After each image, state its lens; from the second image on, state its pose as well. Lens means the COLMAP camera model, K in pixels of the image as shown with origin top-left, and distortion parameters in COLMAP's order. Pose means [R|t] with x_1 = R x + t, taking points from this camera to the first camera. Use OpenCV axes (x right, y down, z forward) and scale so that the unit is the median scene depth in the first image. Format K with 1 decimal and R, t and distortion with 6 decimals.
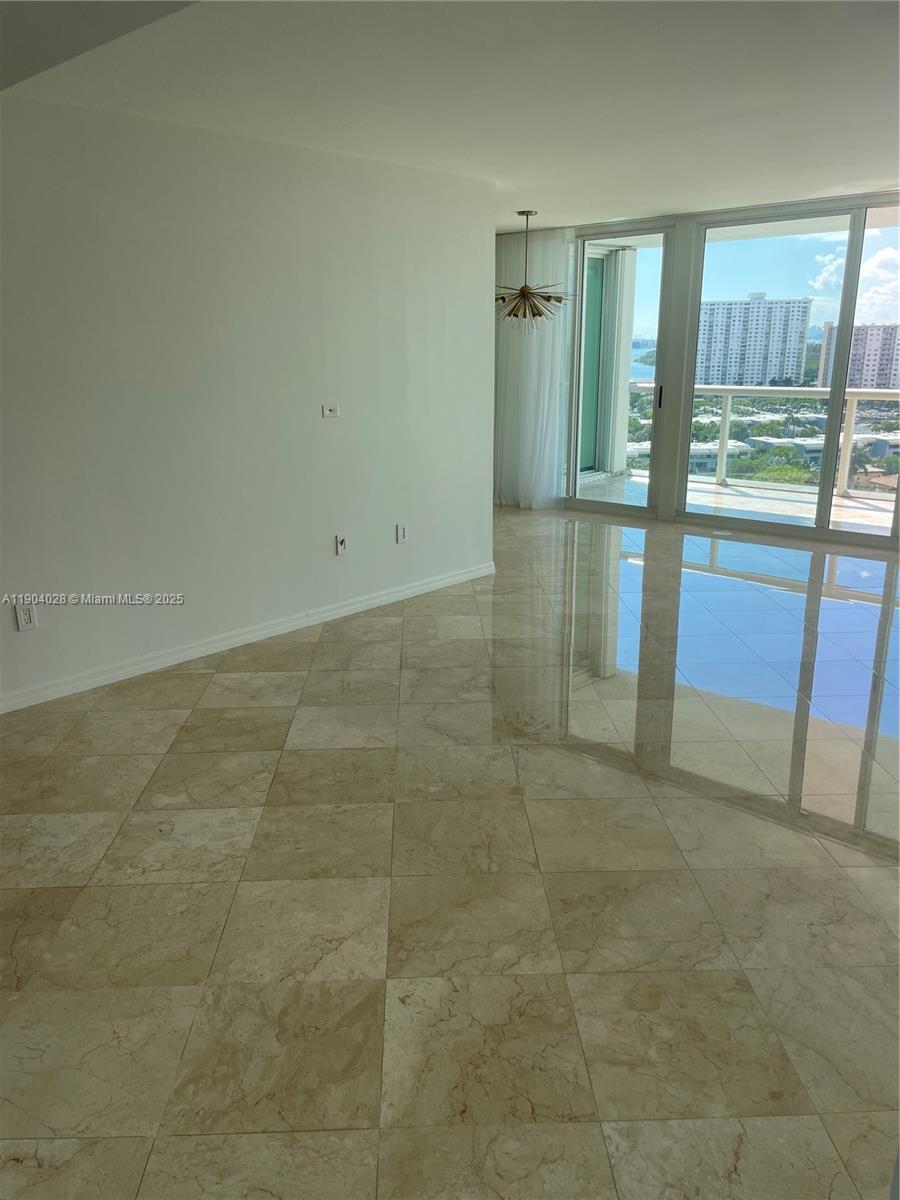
lens RADIAL K [[900.3, 0, 443.7], [0, 900.3, 601.0], [0, 0, 1]] dist [0.084626, -0.109629]
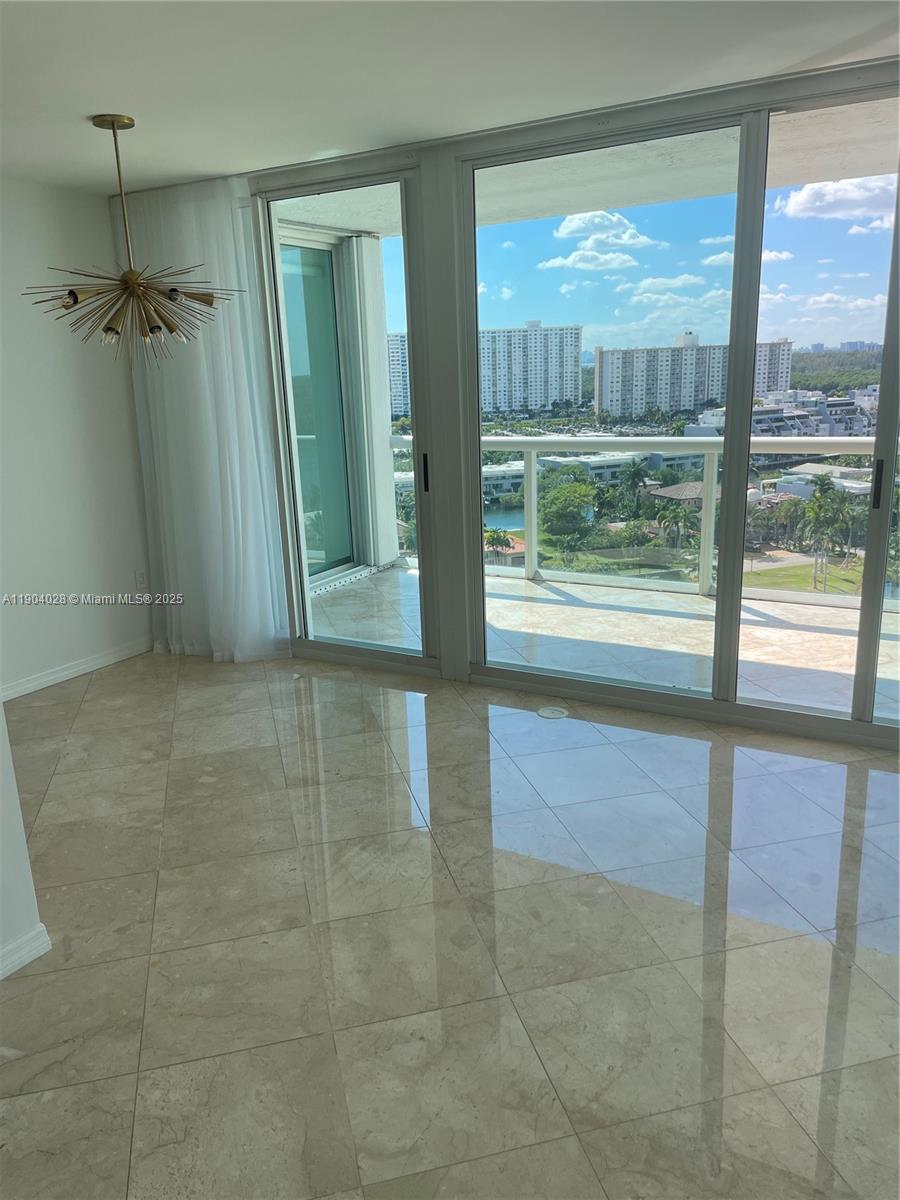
lens RADIAL K [[900.3, 0, 450.9], [0, 900.3, 611.9], [0, 0, 1]] dist [0.084626, -0.109629]
pose [[0.973696, -0.086786, 0.210674, 0.094647], [0.090778, 0.995827, -0.009333, -0.097240], [-0.208985, 0.028212, 0.977512, 0.330648]]
